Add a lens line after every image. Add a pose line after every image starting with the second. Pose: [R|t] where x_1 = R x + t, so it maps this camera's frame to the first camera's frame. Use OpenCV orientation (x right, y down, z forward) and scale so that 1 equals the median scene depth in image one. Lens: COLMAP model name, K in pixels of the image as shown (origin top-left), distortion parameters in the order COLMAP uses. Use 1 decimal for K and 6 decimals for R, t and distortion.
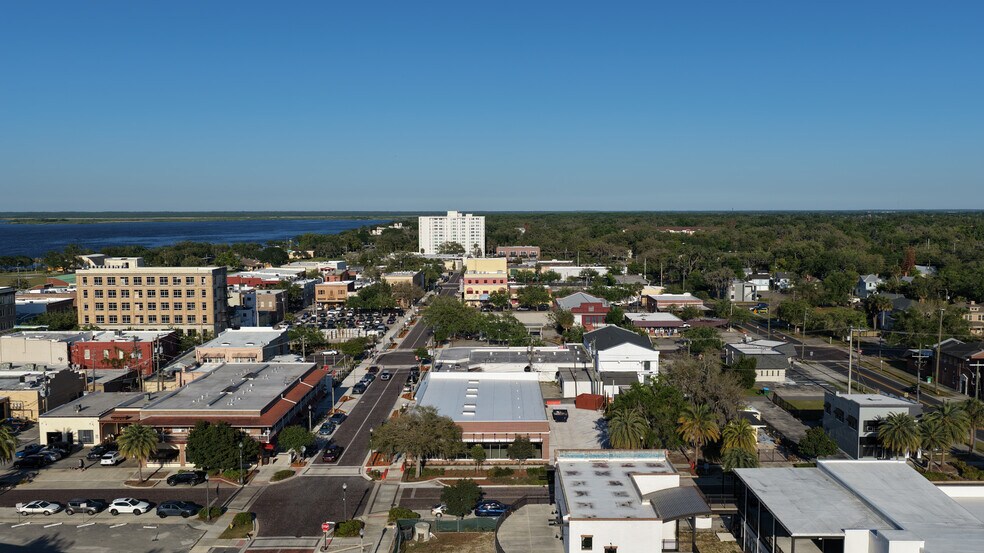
lens RADIAL K [[819.0, 0, 497.5], [0, 819.0, 281.1], [0, 0, 1]] dist [-0.009287, 0.035507]
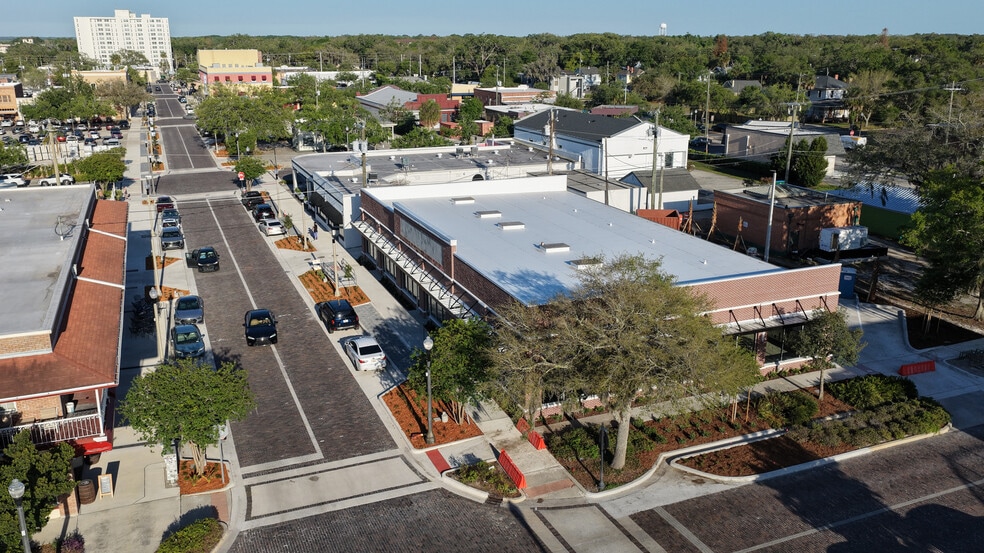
lens RADIAL K [[819.0, 0, 496.8], [0, 819.0, 279.6], [0, 0, 1]] dist [-0.009287, 0.035507]
pose [[0.921907, -0.106794, 0.372400, -0.163985], [0.030548, 0.978301, 0.204926, 0.058006], [-0.386204, -0.177546, 0.905165, 0.452758]]
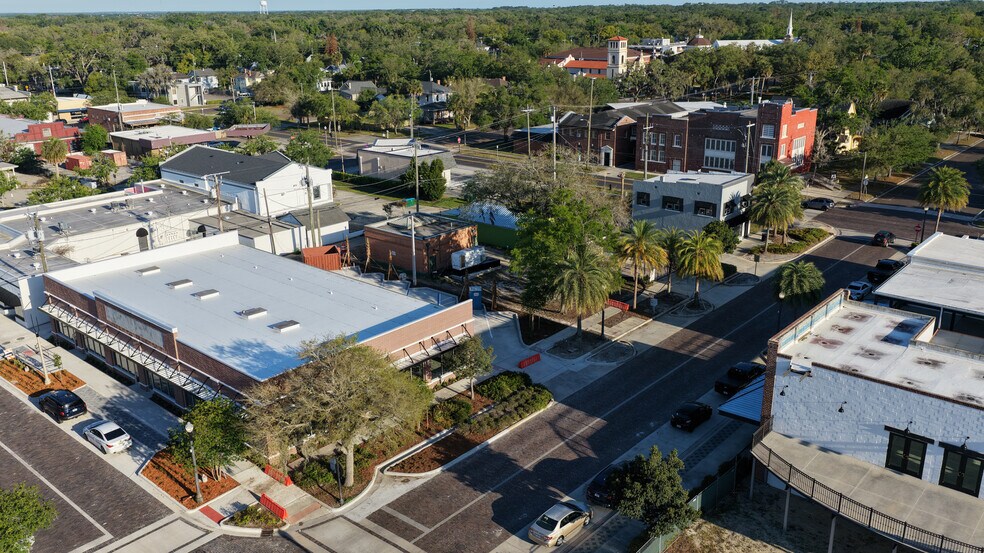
lens RADIAL K [[819.0, 0, 496.2], [0, 819.0, 279.9], [0, 0, 1]] dist [-0.009287, 0.035507]
pose [[0.656426, -0.242401, 0.714385, -0.220390], [0.074056, 0.963102, 0.258746, 0.005499], [-0.750746, -0.116943, 0.650157, 0.399593]]
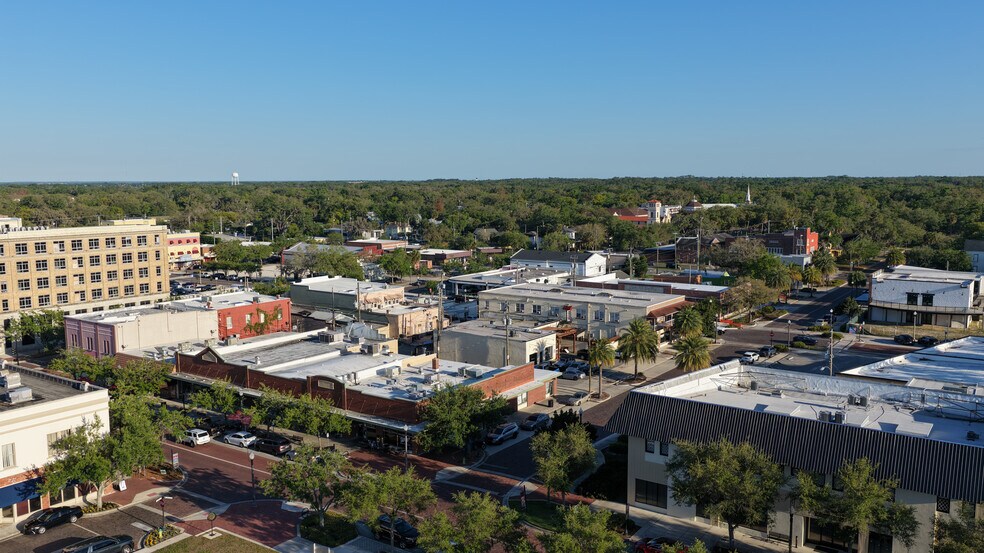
lens RADIAL K [[819.0, 0, 499.1], [0, 819.0, 279.1], [0, 0, 1]] dist [-0.009287, 0.035507]
pose [[0.571941, -0.100076, 0.814167, -1.017380], [0.074516, 0.994765, 0.069928, 0.008654], [-0.816903, 0.020674, 0.576404, 0.306609]]
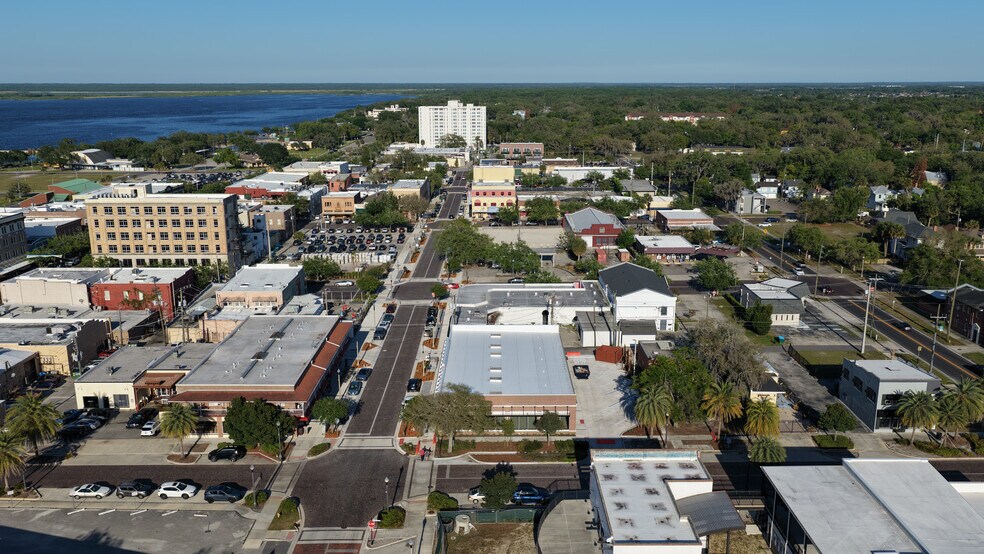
lens RADIAL K [[819.0, 0, 497.3], [0, 819.0, 282.1], [0, 0, 1]] dist [-0.009287, 0.035507]
pose [[0.999986, 0.000162, 0.005361, -0.027141], [-0.000984, 0.988119, 0.153686, -0.082343], [-0.005272, -0.153689, 0.988105, 0.005981]]
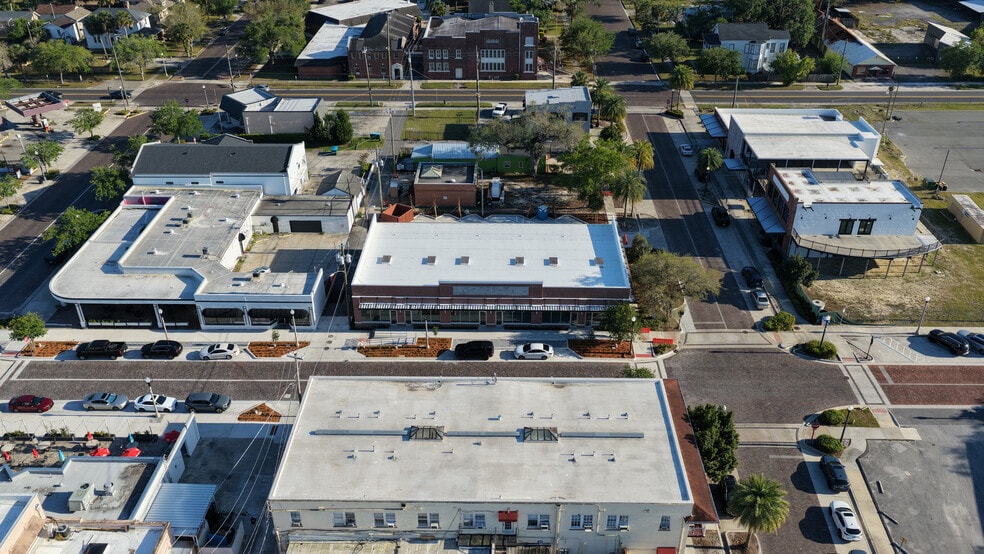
lens RADIAL K [[819.0, 0, 497.9], [0, 819.0, 284.1], [0, 0, 1]] dist [-0.009287, 0.035507]
pose [[0.011620, -0.518818, 0.854806, -0.565832], [0.084724, 0.852300, 0.516146, -0.196288], [-0.996337, 0.066425, 0.053860, 0.716031]]
